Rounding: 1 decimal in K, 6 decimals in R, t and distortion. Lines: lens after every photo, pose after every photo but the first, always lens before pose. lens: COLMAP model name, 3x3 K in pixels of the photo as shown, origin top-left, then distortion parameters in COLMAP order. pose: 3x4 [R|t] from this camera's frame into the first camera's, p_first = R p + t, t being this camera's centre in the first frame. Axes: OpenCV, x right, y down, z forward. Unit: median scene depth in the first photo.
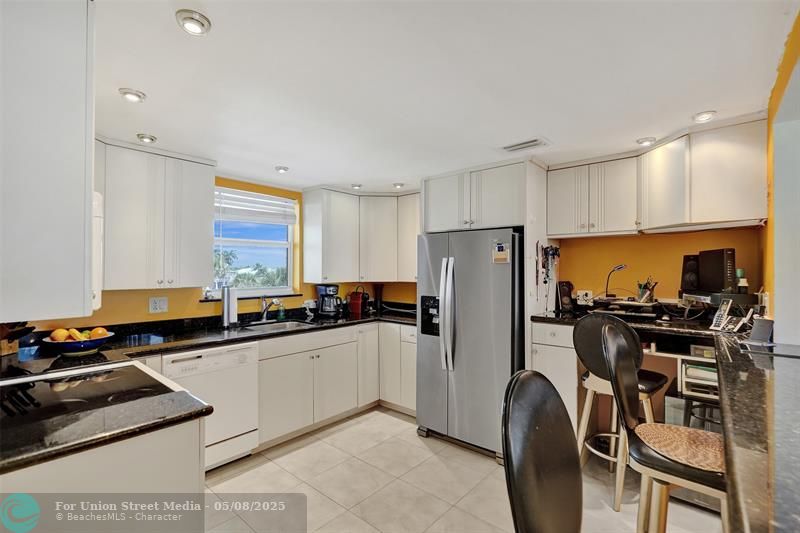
lens RADIAL K [[362.0, 0, 402.2], [0, 362.0, 265.7], [0, 0, 1]] dist [-0.001117, 0.000093]
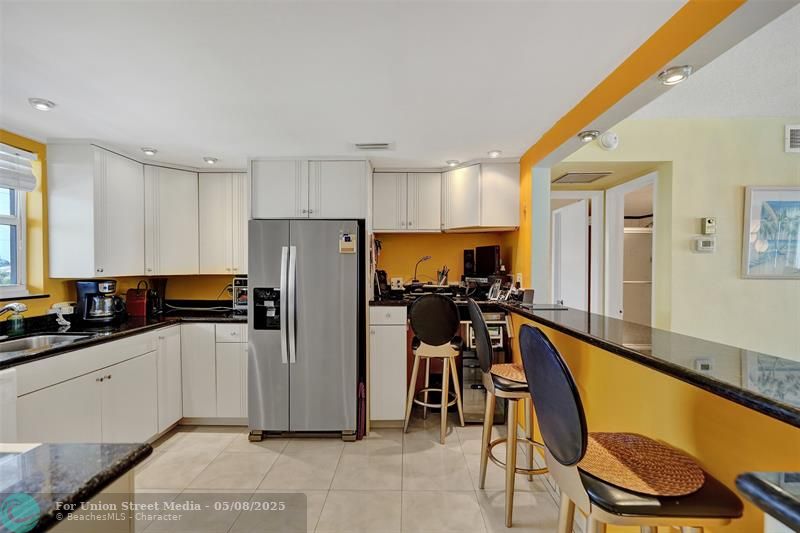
lens RADIAL K [[362.0, 0, 401.6], [0, 362.0, 268.8], [0, 0, 1]] dist [-0.001117, 0.000093]
pose [[0.769506, -0.006674, 0.638605, -0.249400], [-0.005706, 0.999834, 0.017325, 0.017917], [-0.638614, -0.016975, 0.769340, 0.071662]]
